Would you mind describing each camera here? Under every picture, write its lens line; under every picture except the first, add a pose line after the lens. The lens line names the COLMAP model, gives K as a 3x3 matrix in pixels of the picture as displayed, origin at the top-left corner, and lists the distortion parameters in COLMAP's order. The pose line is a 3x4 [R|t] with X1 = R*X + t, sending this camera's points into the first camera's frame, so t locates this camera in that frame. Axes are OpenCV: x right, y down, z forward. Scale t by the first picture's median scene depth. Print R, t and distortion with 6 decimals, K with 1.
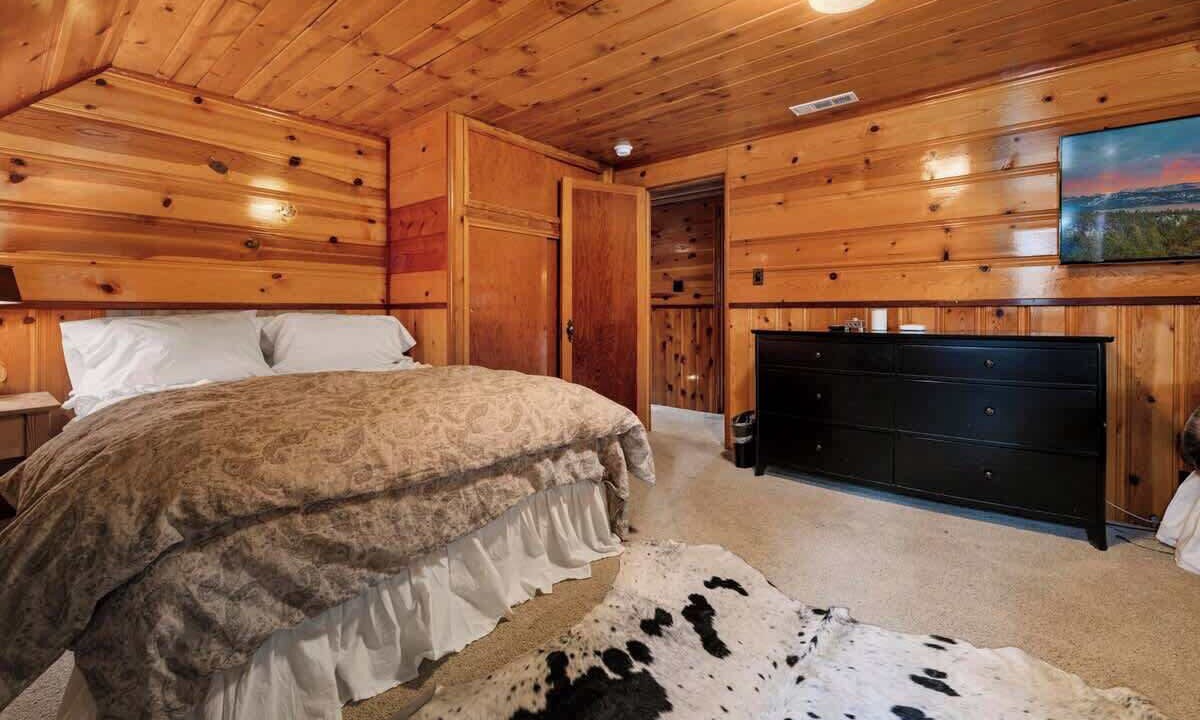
lens RADIAL K [[505.0, 0, 601.8], [0, 505.0, 335.3], [0, 0, 1]] dist [0.001079, 0.000303]
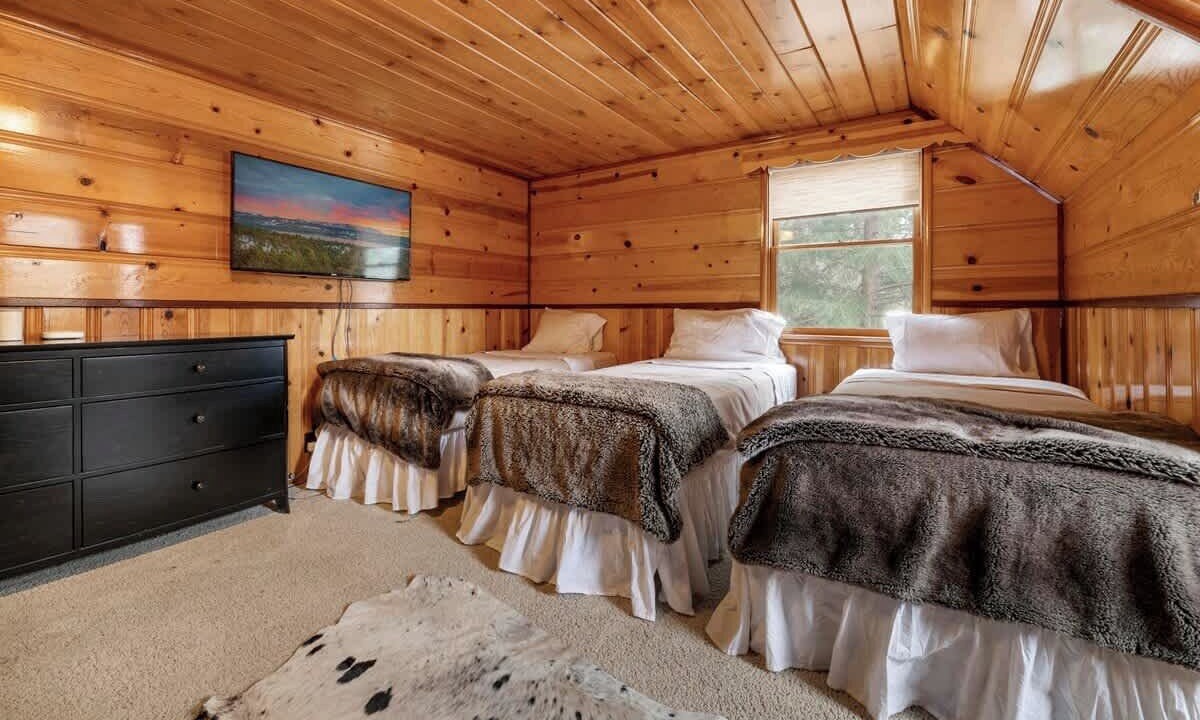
lens RADIAL K [[501.5, 0, 605.1], [0, 501.5, 312.7], [0, 0, 1]] dist [-0.002560, -0.000560]
pose [[-0.114192, 0.006422, 0.993438, -0.349919], [0.042799, 0.999083, -0.001539, -0.020005], [-0.992536, 0.042342, -0.114362, 0.465802]]
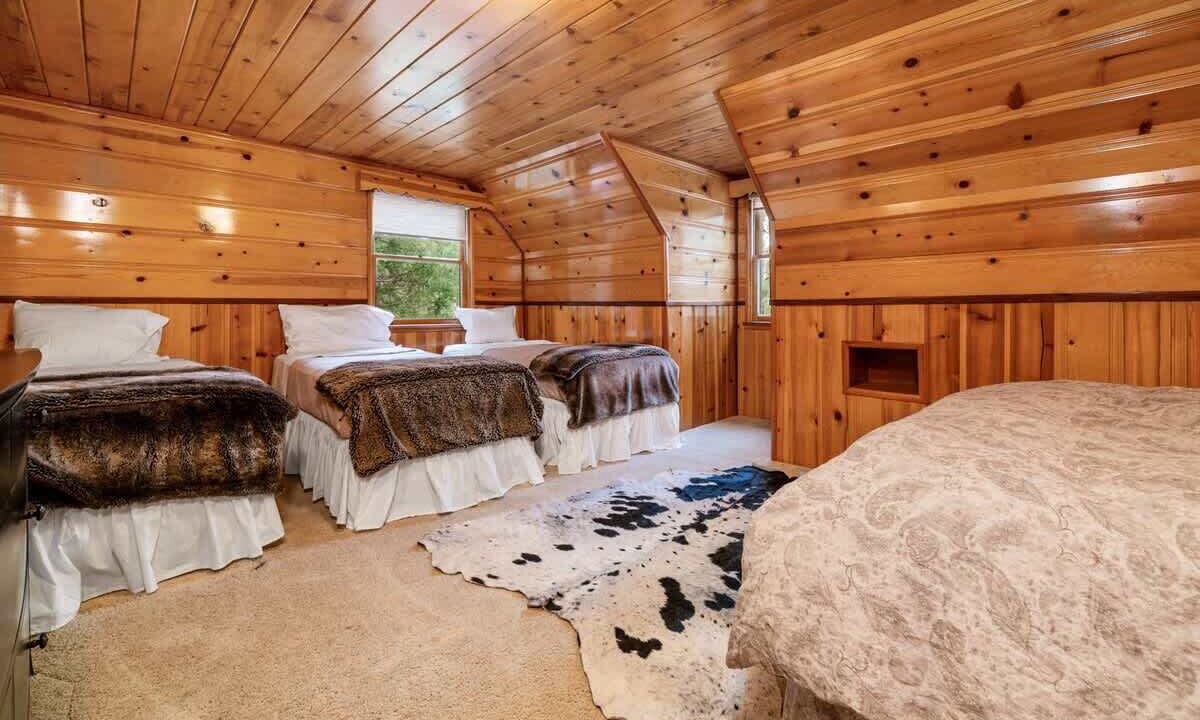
lens RADIAL K [[501.5, 0, 605.1], [0, 501.5, 312.7], [0, 0, 1]] dist [-0.002560, -0.000560]
pose [[-0.995693, 0.006557, 0.092483, 0.236509], [0.011402, 0.998584, 0.051952, -0.088967], [-0.092011, 0.052783, -0.994358, 1.953949]]
